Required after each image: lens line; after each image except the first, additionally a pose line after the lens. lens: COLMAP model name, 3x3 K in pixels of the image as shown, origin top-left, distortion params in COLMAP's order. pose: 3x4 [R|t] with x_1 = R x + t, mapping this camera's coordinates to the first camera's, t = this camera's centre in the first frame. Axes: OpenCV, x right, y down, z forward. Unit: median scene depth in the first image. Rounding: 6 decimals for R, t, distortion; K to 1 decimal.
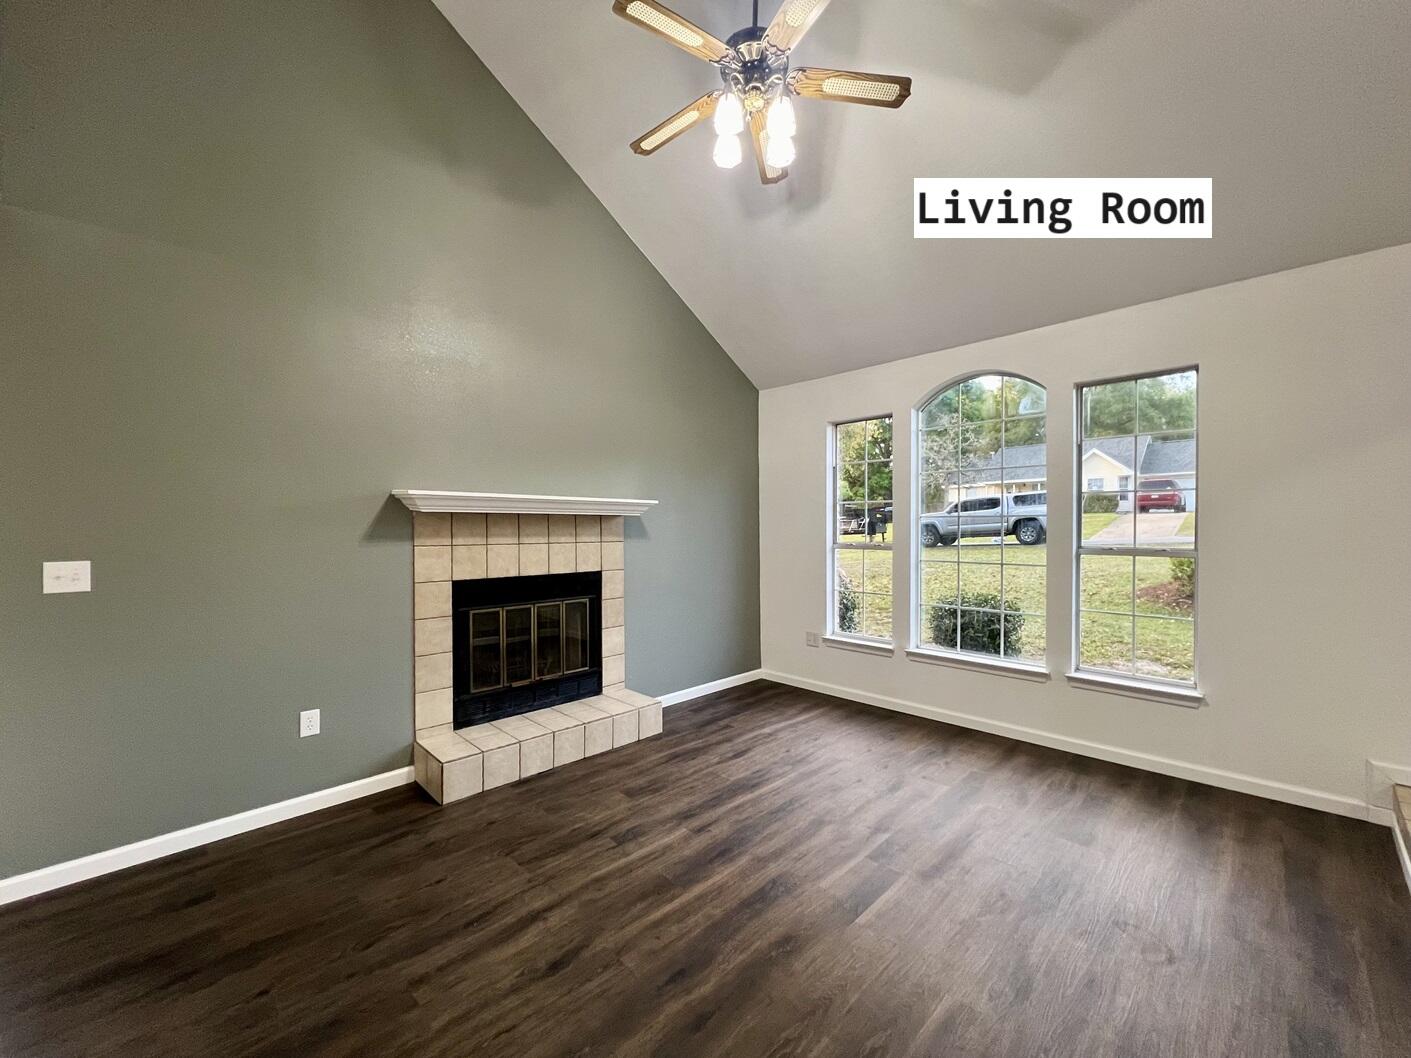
lens RADIAL K [[565.3, 0, 701.3], [0, 565.3, 524.1], [0, 0, 1]] dist [-0.002617, -0.000098]
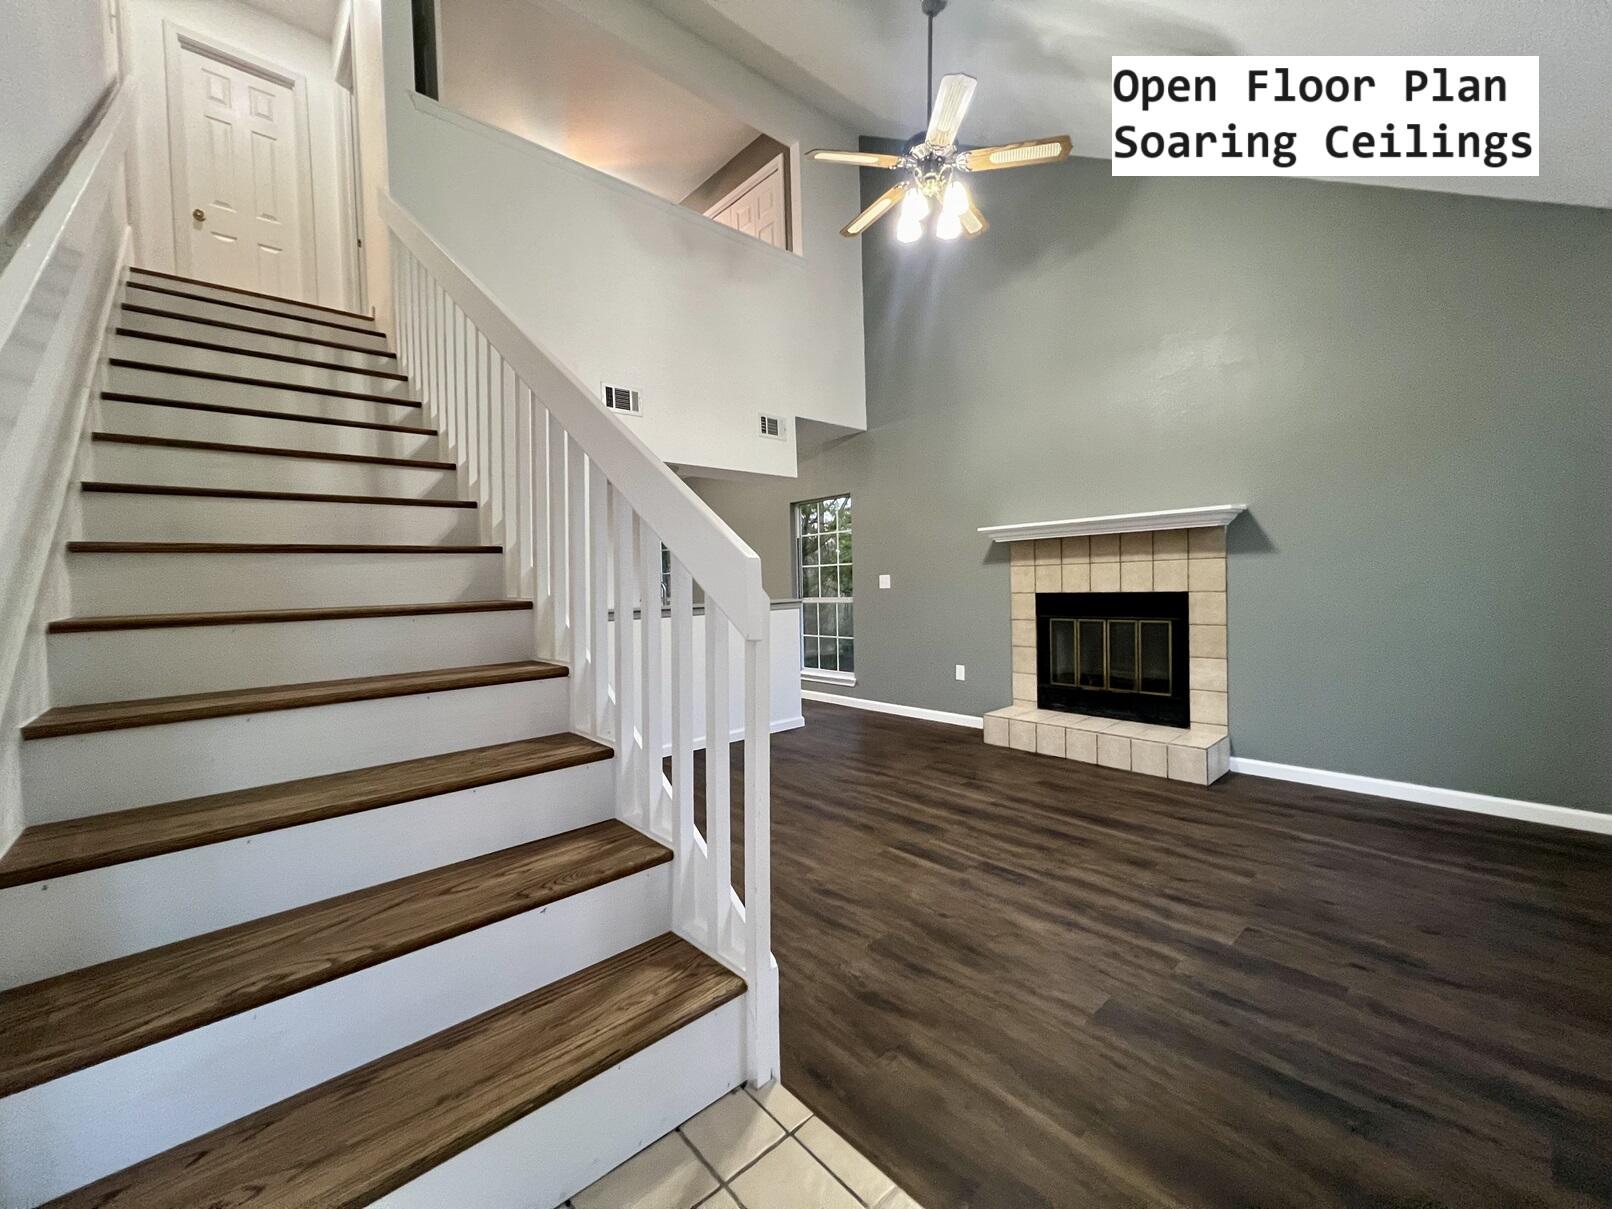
lens RADIAL K [[652.0, 0, 802.0], [0, 652.0, 602.9], [0, 0, 1]] dist [0.000930, -0.001229]
pose [[-0.045343, 0.040735, -0.998141, 1.020305], [0.041812, 0.998370, 0.038845, 0.040613], [0.998096, -0.039973, -0.046972, 0.512369]]
